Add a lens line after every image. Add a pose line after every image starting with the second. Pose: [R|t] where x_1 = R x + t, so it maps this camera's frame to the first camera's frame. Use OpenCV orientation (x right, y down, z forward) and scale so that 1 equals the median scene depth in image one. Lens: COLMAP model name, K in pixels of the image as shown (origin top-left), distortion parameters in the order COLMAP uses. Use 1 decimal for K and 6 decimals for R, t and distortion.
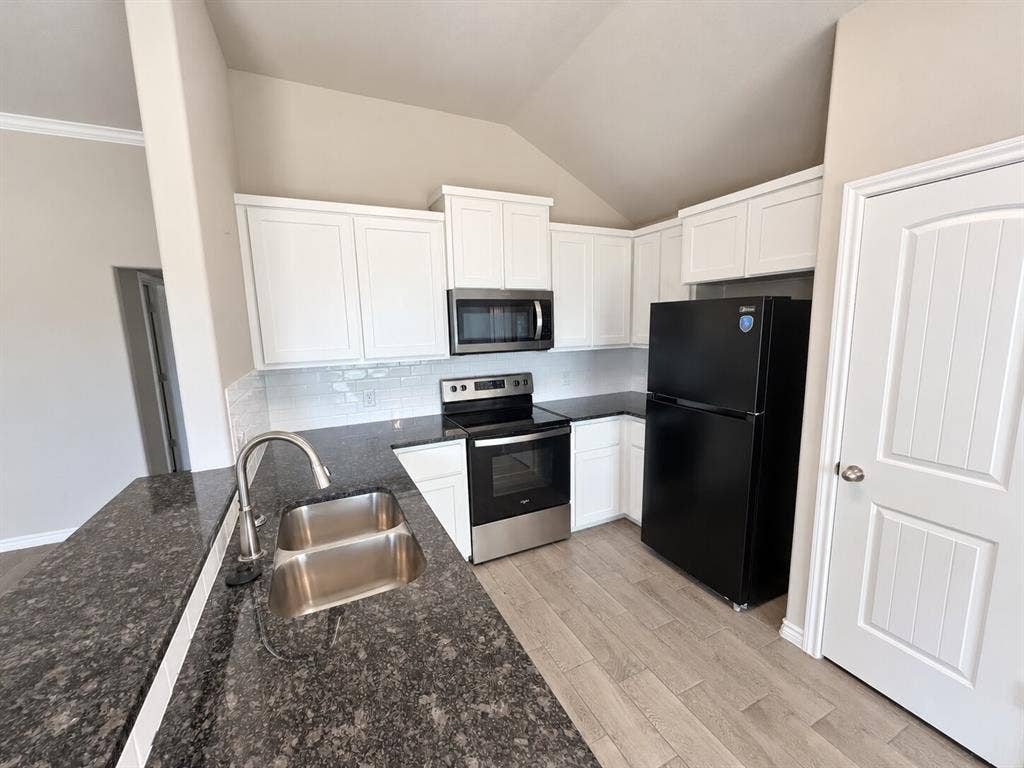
lens RADIAL K [[417.2, 0, 510.3], [0, 417.2, 383.8], [0, 0, 1]] dist [-0.001391, -0.001384]
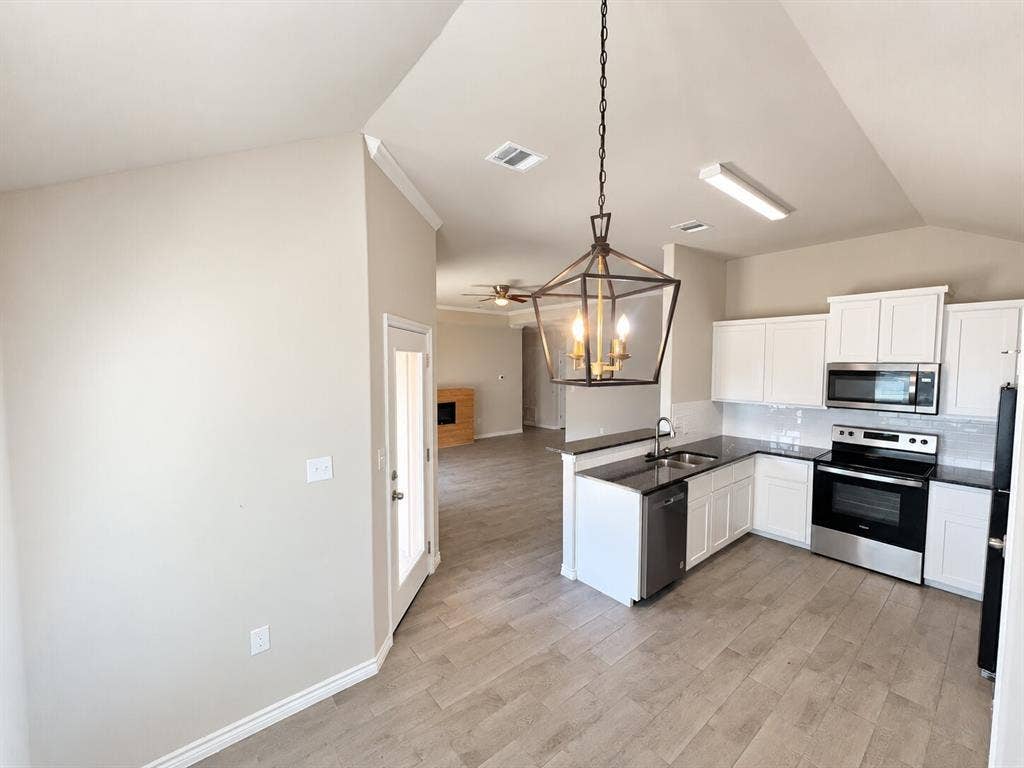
lens RADIAL K [[417.2, 0, 504.1], [0, 417.2, 383.6], [0, 0, 1]] dist [-0.001391, -0.001384]
pose [[0.228392, 0.072981, -0.970830, 1.058513], [-0.146918, 0.988350, 0.039735, -0.044420], [0.962420, 0.133558, 0.236454, -0.466993]]
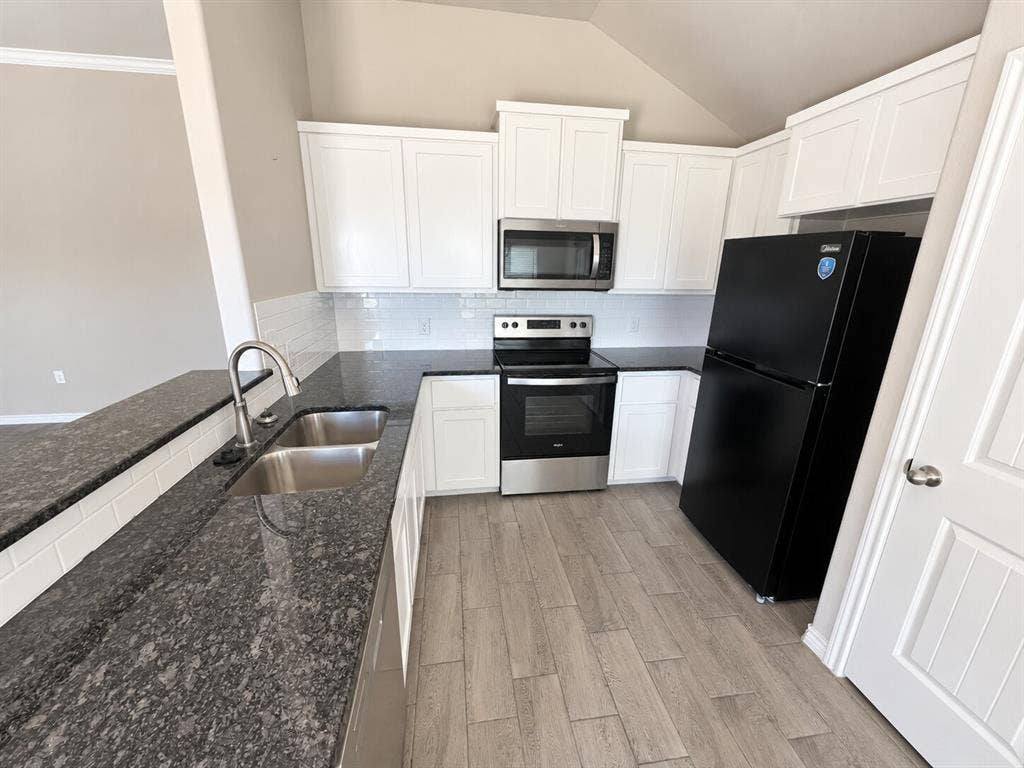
lens RADIAL K [[417.2, 0, 510.8], [0, 417.2, 385.4], [0, 0, 1]] dist [-0.001391, -0.001384]
pose [[0.952890, 0.123659, -0.276965, 0.194748], [-0.083204, 0.984660, 0.153370, 0.000416], [0.291682, -0.123100, 0.948561, 0.053439]]
